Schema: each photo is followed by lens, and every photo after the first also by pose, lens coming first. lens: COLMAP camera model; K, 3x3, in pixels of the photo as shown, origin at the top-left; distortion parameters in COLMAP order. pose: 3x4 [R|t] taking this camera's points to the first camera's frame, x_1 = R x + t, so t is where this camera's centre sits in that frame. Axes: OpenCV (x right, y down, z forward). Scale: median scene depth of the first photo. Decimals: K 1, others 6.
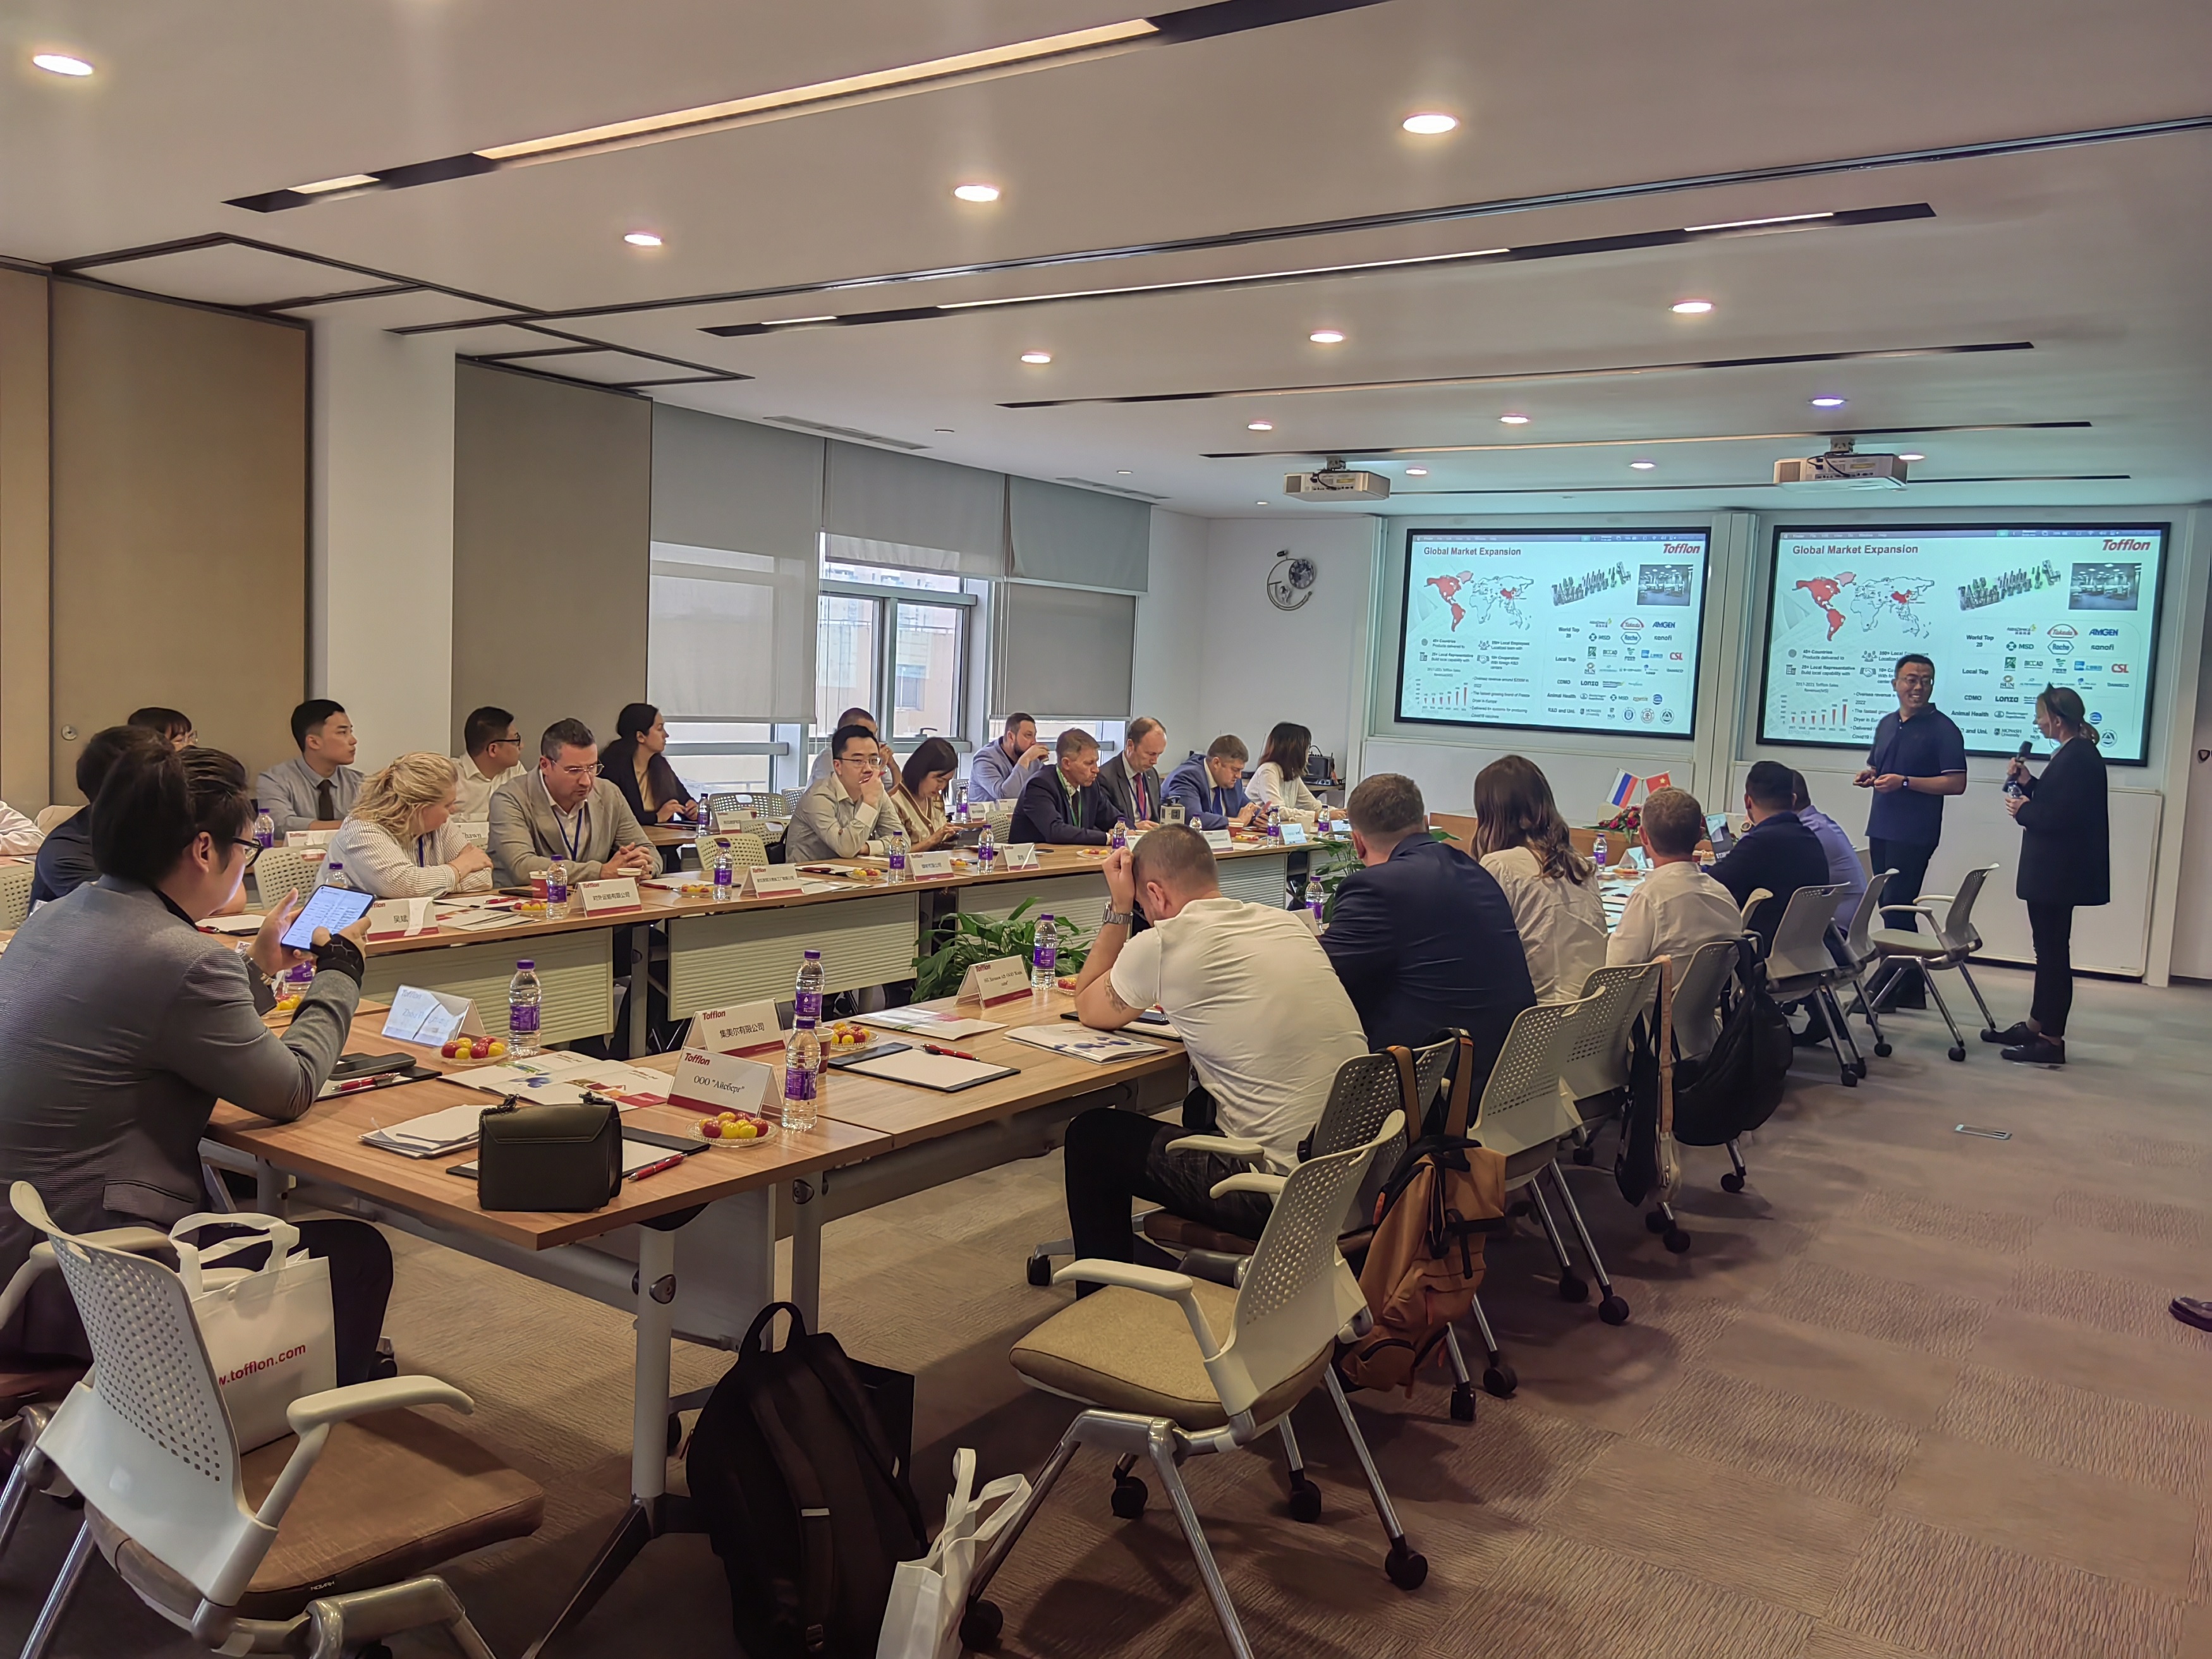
lens RADIAL K [[1772.8, 0, 1098.3], [0, 1772.8, 817.7], [0, 0, 1]] dist [0.063368, -0.079581]
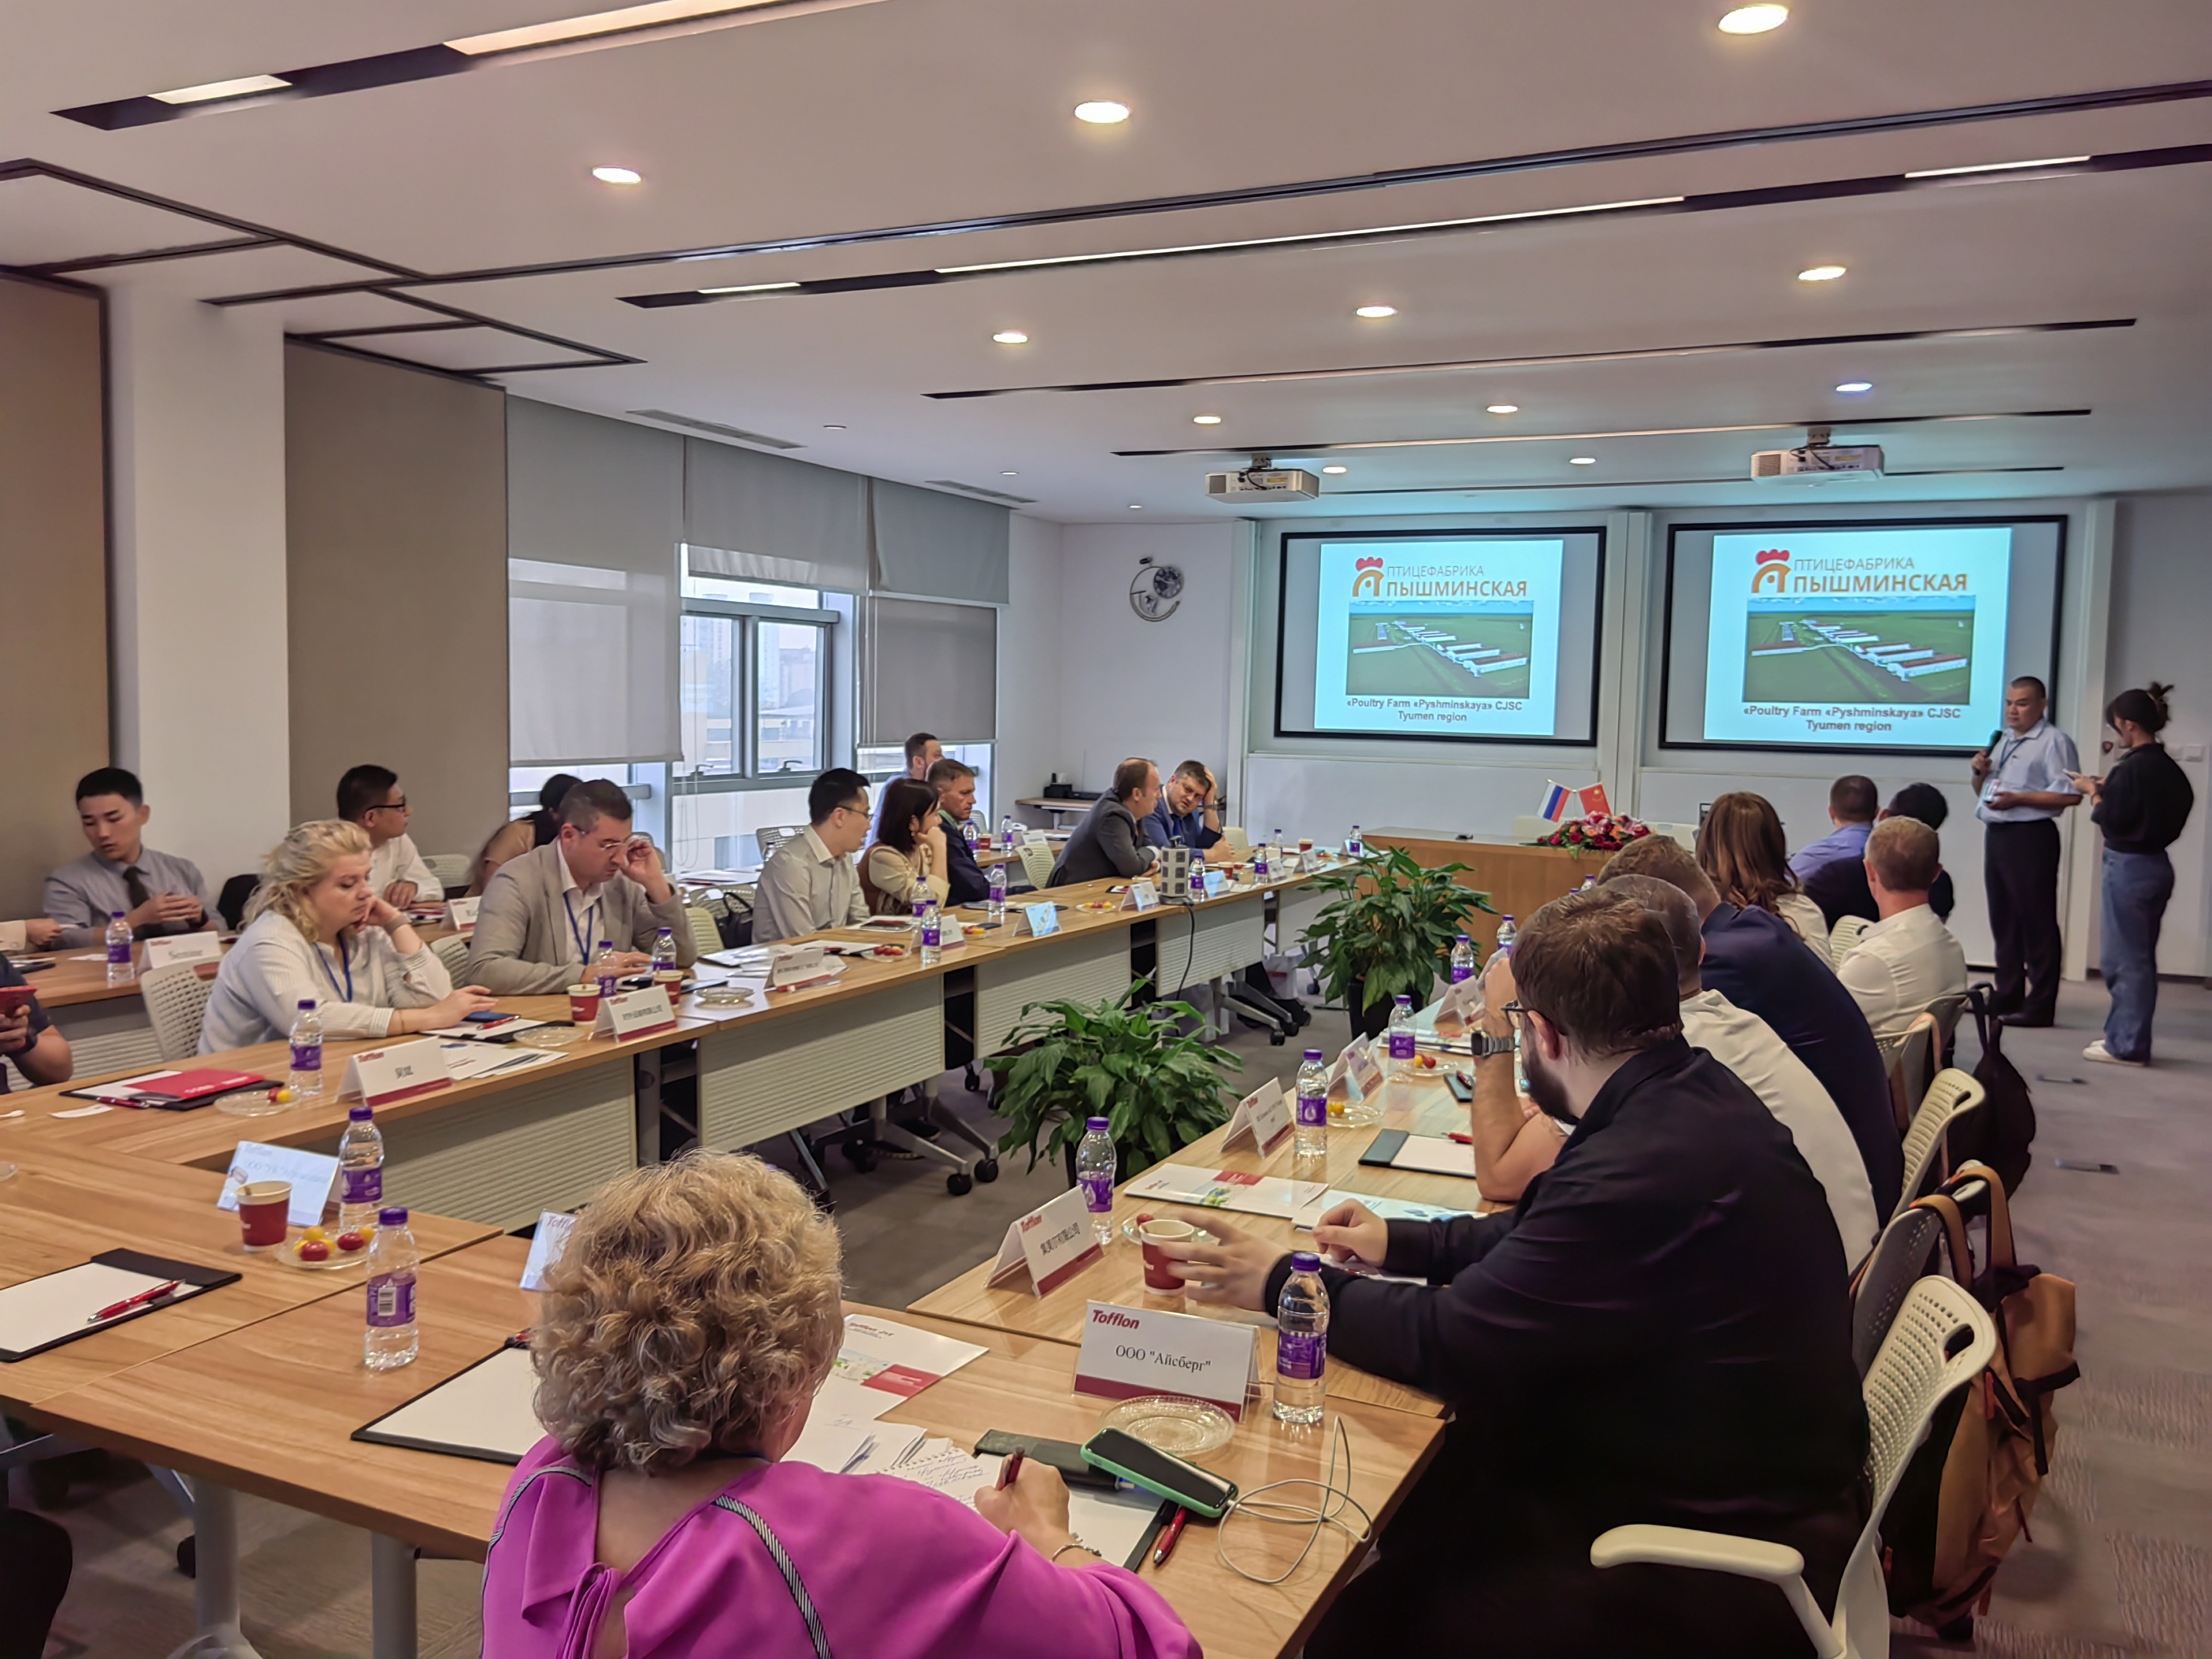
lens RADIAL K [[1772.8, 0, 1098.6], [0, 1772.8, 827.5], [0, 0, 1]] dist [0.063368, -0.079581]
pose [[0.986483, -0.039948, 0.158917, -0.099301], [0.039830, 0.999199, 0.003933, -0.015991], [-0.158947, 0.002449, 0.987284, 0.100710]]
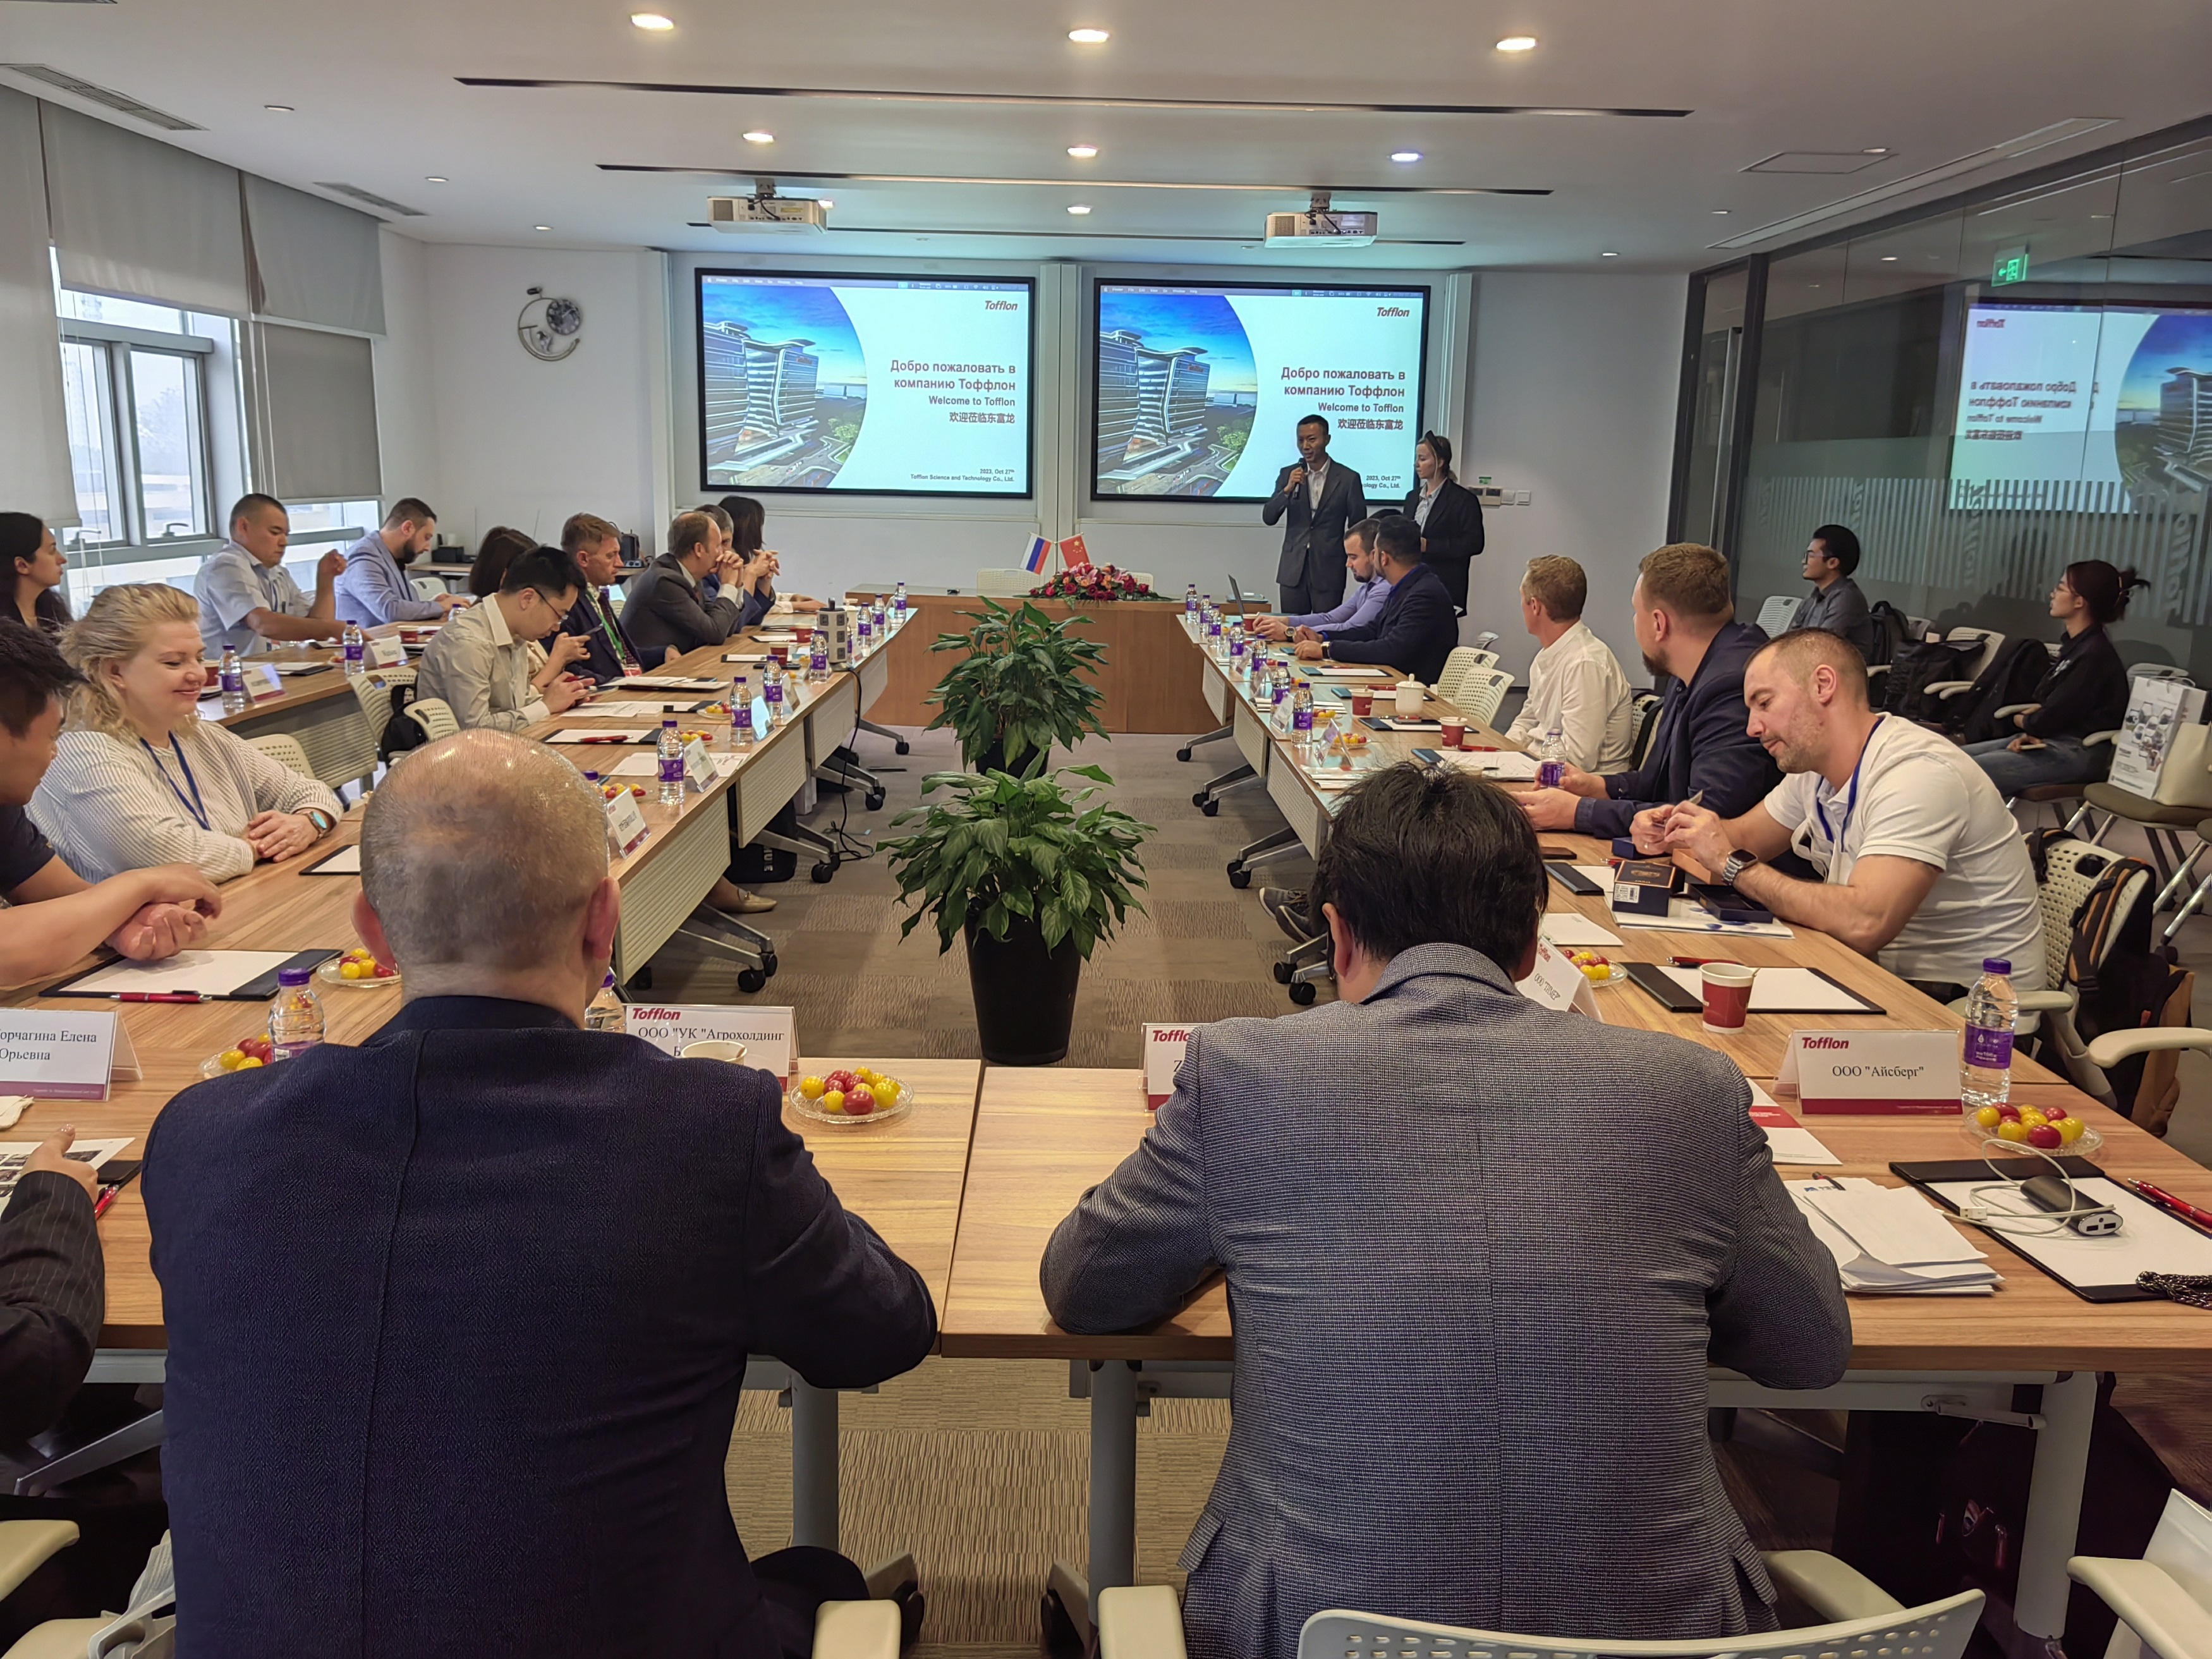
lens RADIAL K [[1772.8, 0, 1101.4], [0, 1772.8, 820.4], [0, 0, 1]] dist [0.063368, -0.079581]
pose [[0.810927, -0.145718, 0.566713, -0.255378], [0.065447, 0.985006, 0.159623, -0.025584], [-0.581476, -0.092354, 0.808305, 0.179566]]
